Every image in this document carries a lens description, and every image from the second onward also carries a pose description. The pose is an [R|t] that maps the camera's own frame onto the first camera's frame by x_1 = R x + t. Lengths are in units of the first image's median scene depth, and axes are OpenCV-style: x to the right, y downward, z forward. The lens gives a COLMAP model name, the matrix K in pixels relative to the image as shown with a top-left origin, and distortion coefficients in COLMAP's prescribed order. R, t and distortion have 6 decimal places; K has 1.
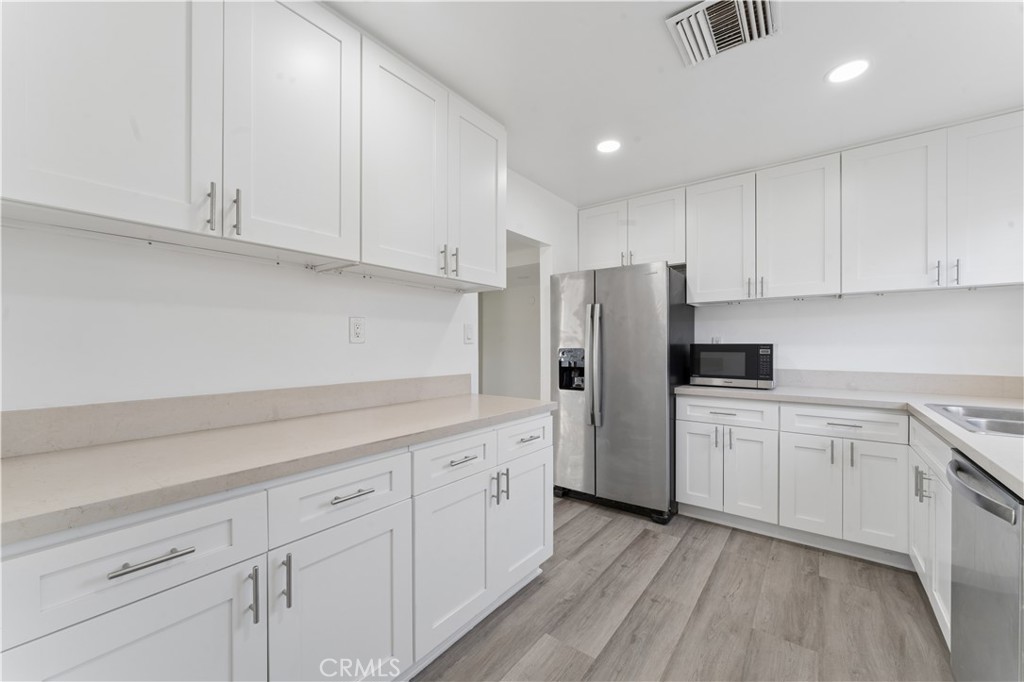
lens RADIAL K [[407.4, 0, 508.3], [0, 407.4, 346.4], [0, 0, 1]] dist [0.000978, -0.000334]
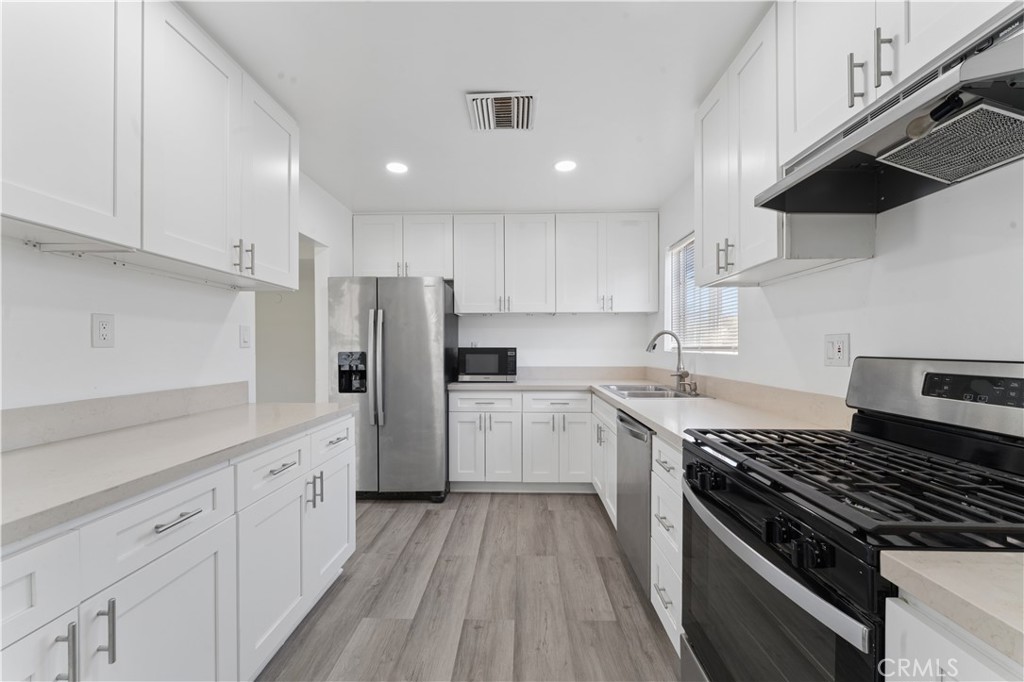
lens RADIAL K [[407.4, 0, 512.6], [0, 407.4, 348.5], [0, 0, 1]] dist [0.000978, -0.000334]
pose [[0.808526, -0.002653, 0.588454, -0.162604], [0.004315, 0.999990, -0.001420, -0.001188], [-0.588445, 0.003688, 0.808529, -0.074905]]
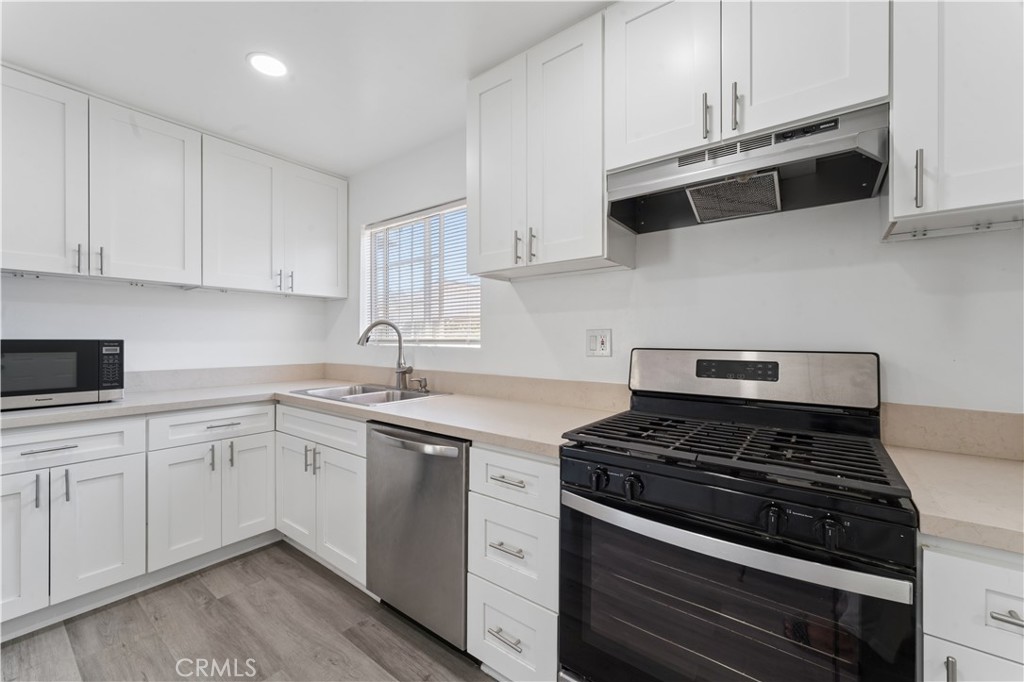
lens RADIAL K [[407.4, 0, 511.7], [0, 407.4, 338.9], [0, 0, 1]] dist [0.000978, -0.000334]
pose [[-0.006886, 0.002155, 0.999974, -0.127415], [0.003845, 0.999990, -0.002129, -0.003874], [-0.999969, 0.003830, -0.006894, 0.329809]]
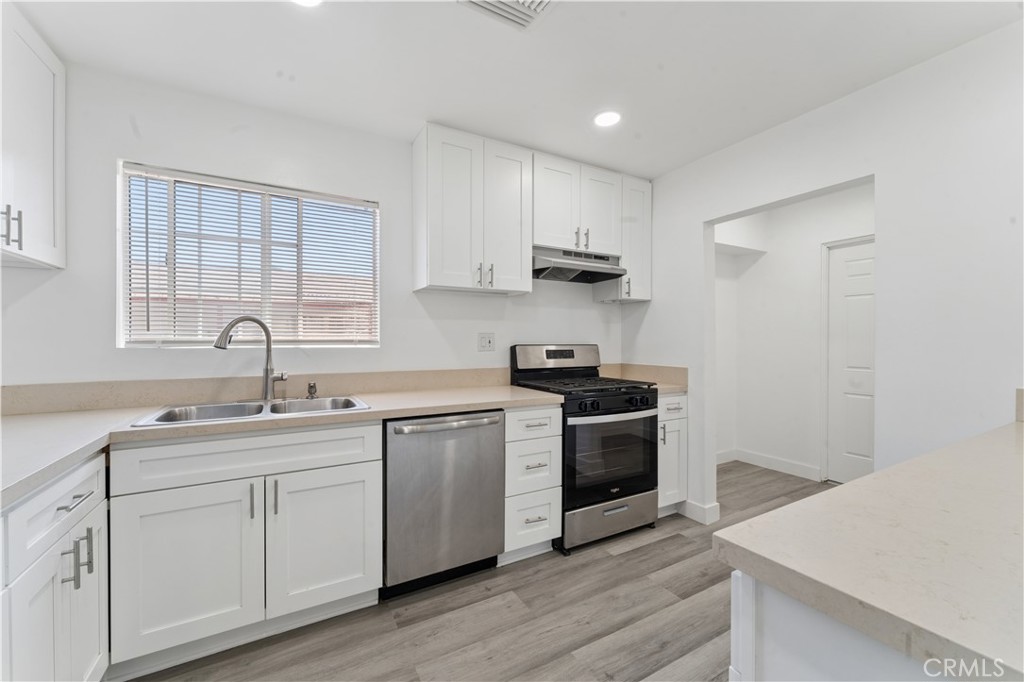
lens RADIAL K [[407.4, 0, 511.3], [0, 407.4, 342.1], [0, 0, 1]] dist [0.000978, -0.000334]
pose [[-0.922020, -0.001319, 0.387140, 0.130951], [0.002433, 0.999955, 0.009203, -0.007828], [-0.387135, 0.009427, -0.921975, 1.234463]]
